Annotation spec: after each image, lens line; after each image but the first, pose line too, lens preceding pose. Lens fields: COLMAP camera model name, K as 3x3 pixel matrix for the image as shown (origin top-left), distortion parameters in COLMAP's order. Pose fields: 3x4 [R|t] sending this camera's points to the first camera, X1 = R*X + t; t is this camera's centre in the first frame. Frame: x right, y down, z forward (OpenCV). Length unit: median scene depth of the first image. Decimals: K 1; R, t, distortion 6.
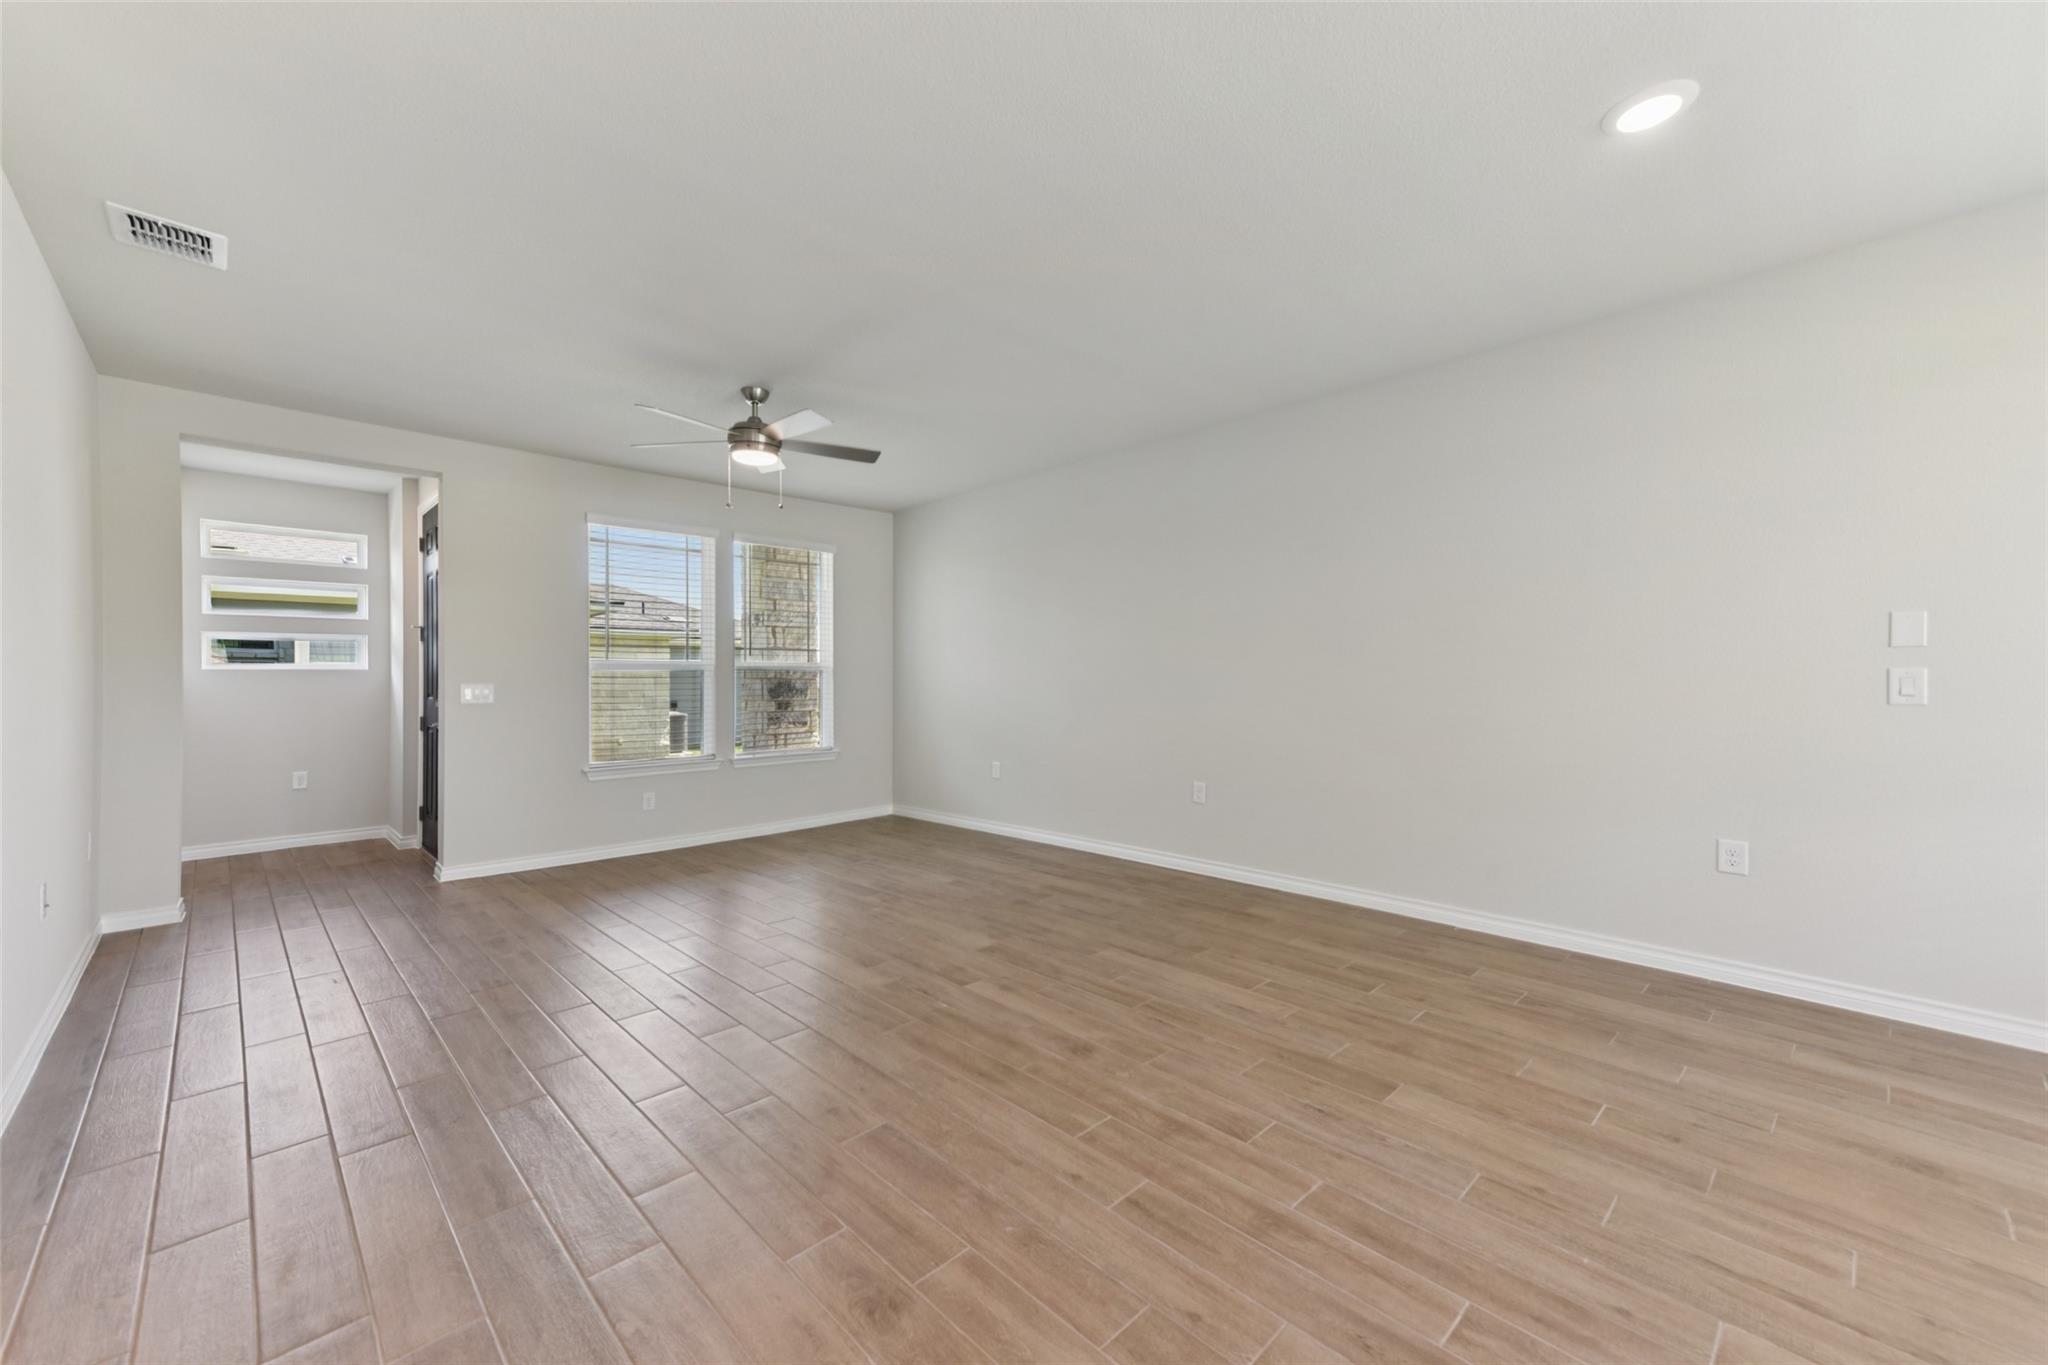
lens RADIAL K [[808.0, 0, 1020.7], [0, 808.0, 695.3], [0, 0, 1]] dist [0.034453, 0.000220]
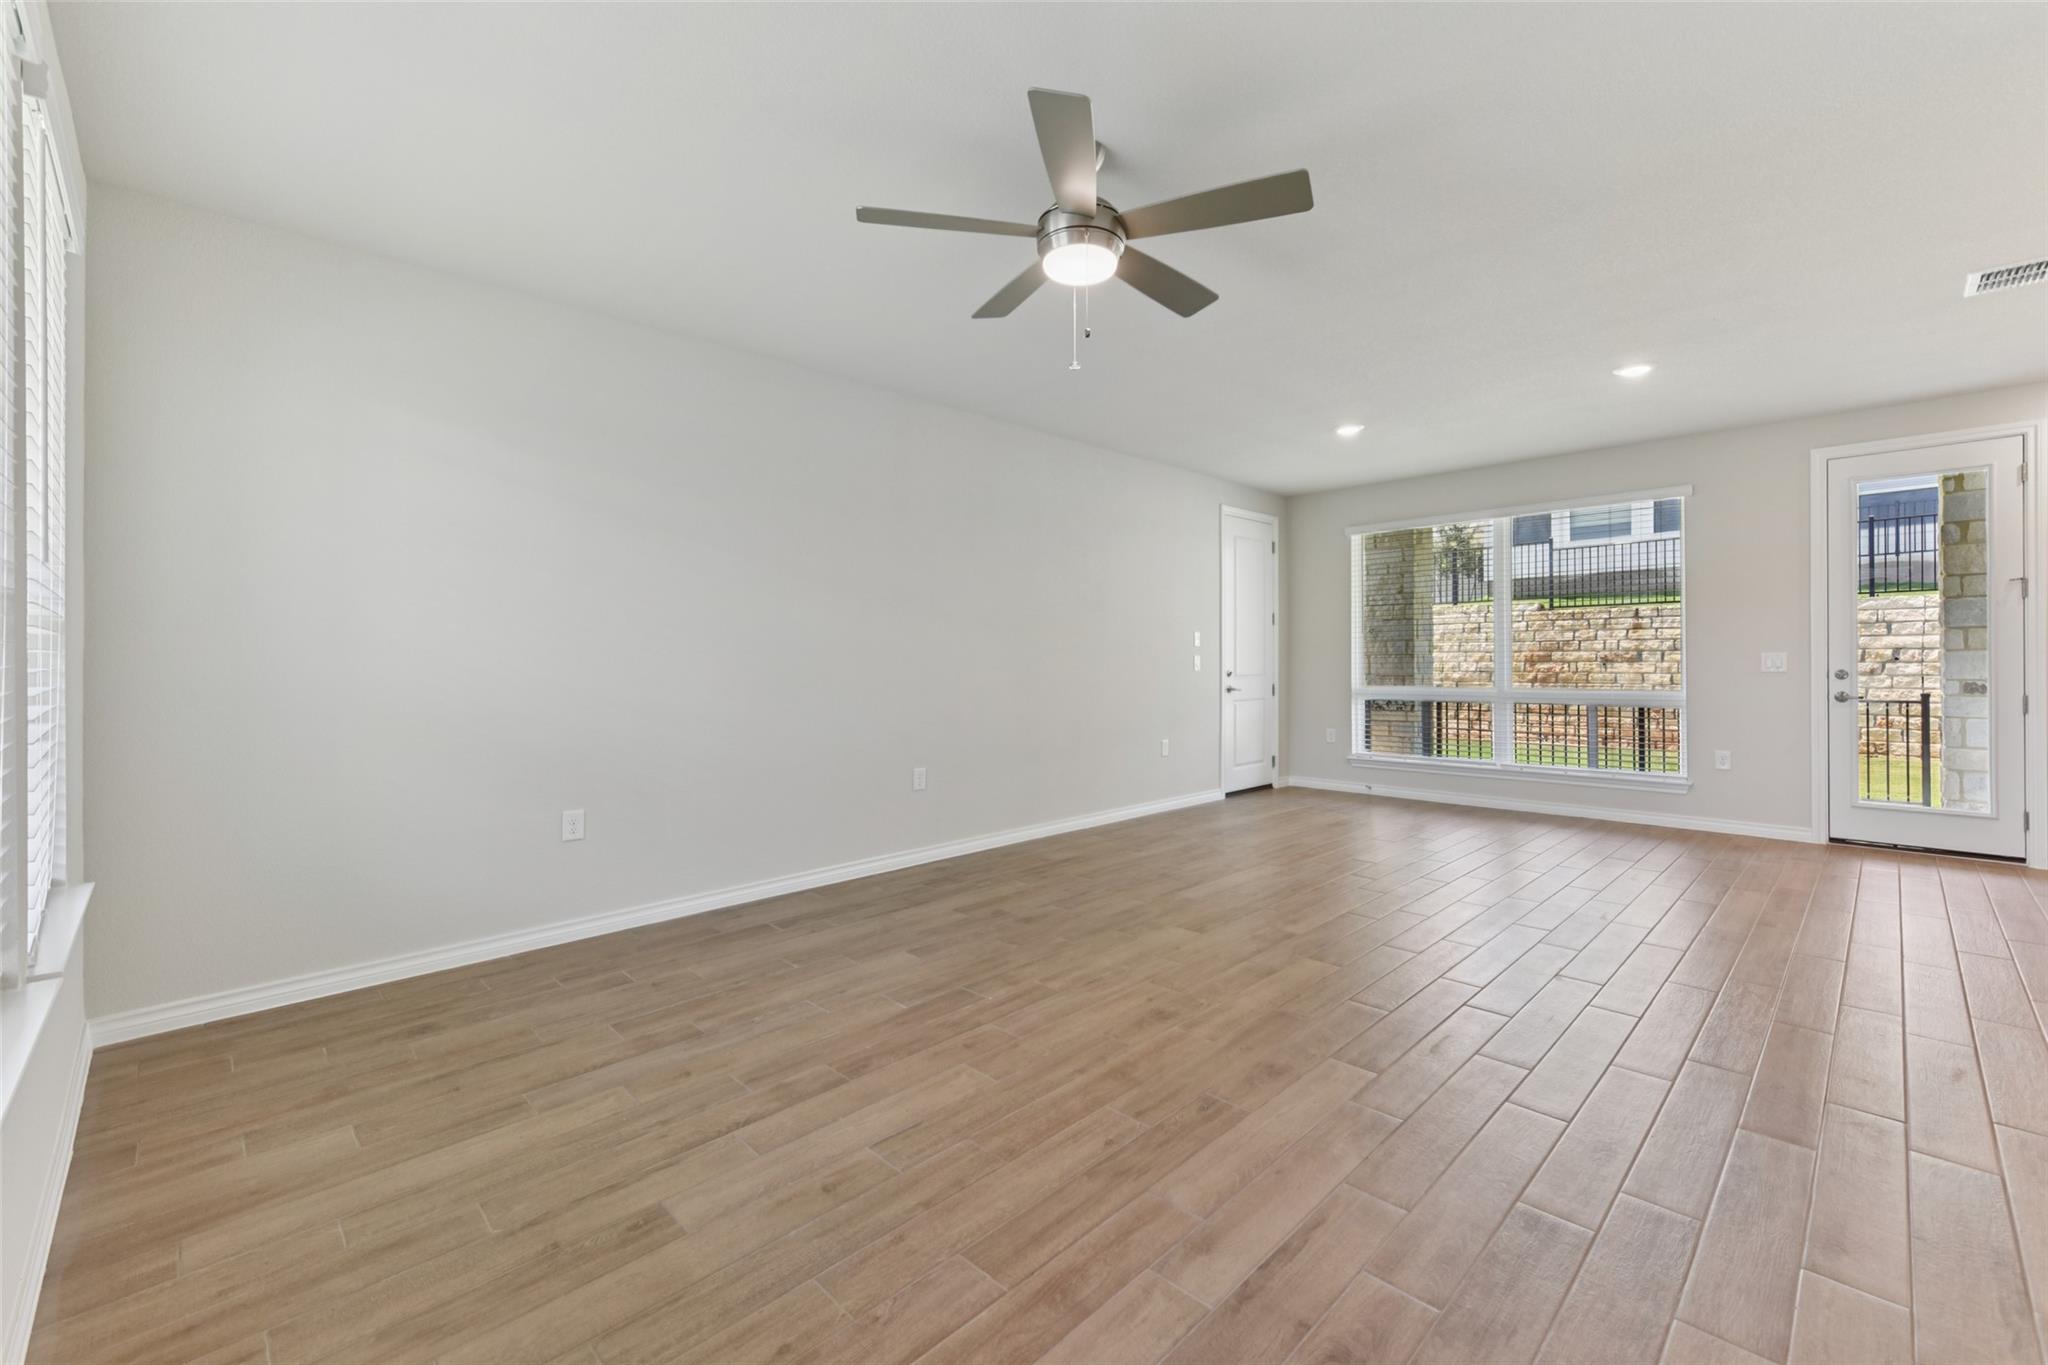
lens RADIAL K [[846.7, 0, 1035.9], [0, 846.7, 667.8], [0, 0, 1]] dist [0.008908, -0.000095]
pose [[-0.020345, -0.002579, 0.999790, -1.248490], [0.025813, 0.999662, 0.003104, -0.017279], [-0.999460, 0.025871, -0.020271, 1.406897]]
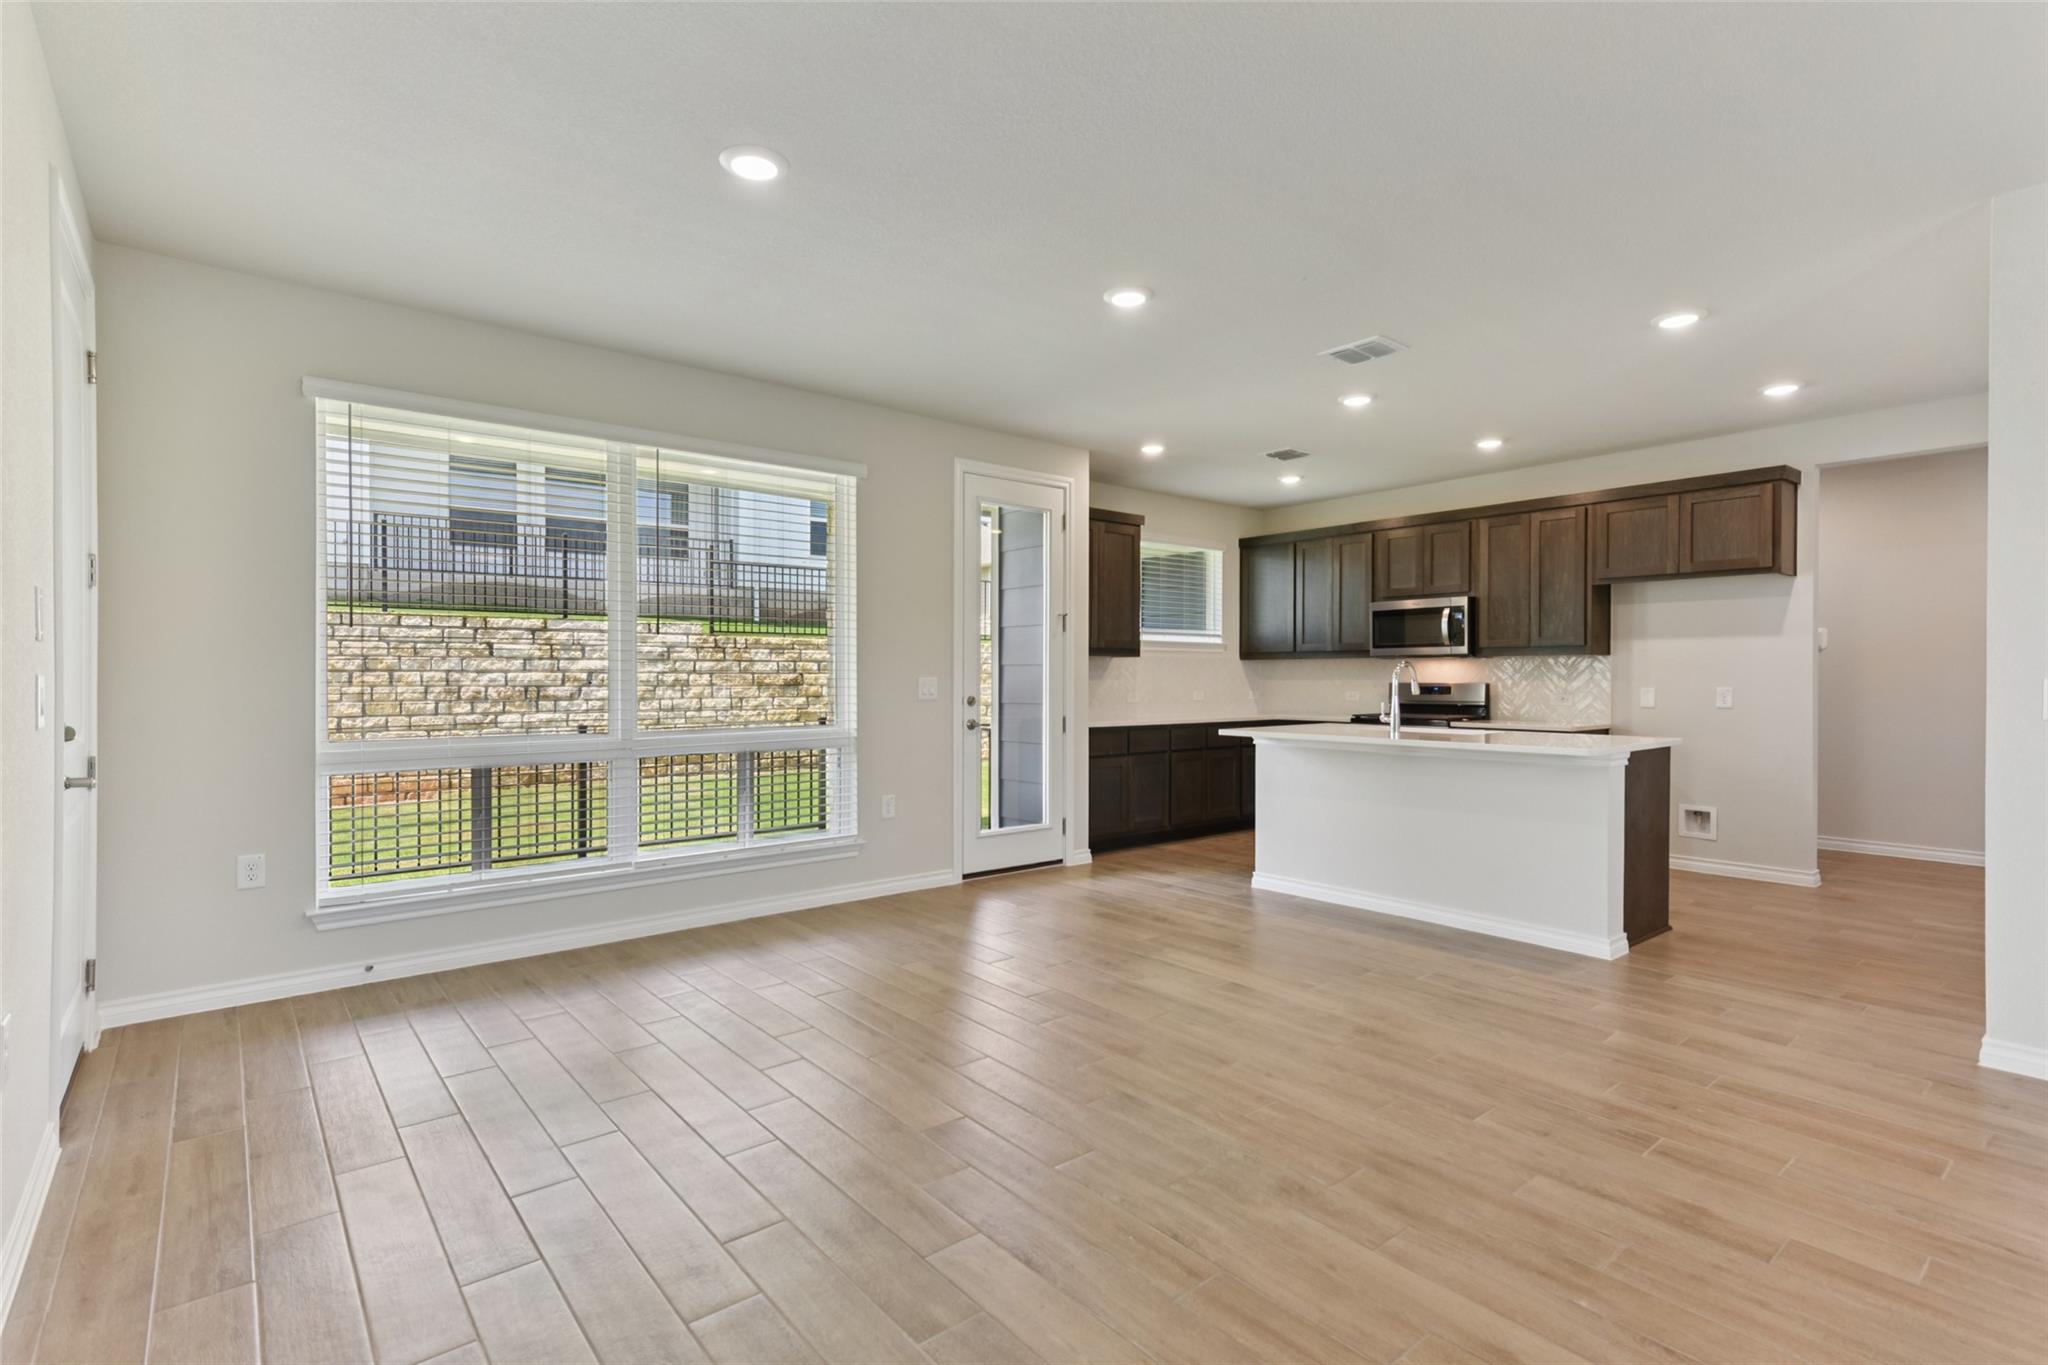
lens RADIAL K [[970.7, 0, 1024.0], [0, 970.7, 682.5], [0, 0, 1]] dist [0.012913, -0.000450]
pose [[-0.997357, 0.005285, 0.072458, 0.212313], [0.007047, 0.999685, 0.024080, -0.036174], [-0.072308, 0.024527, -0.997081, 1.598645]]
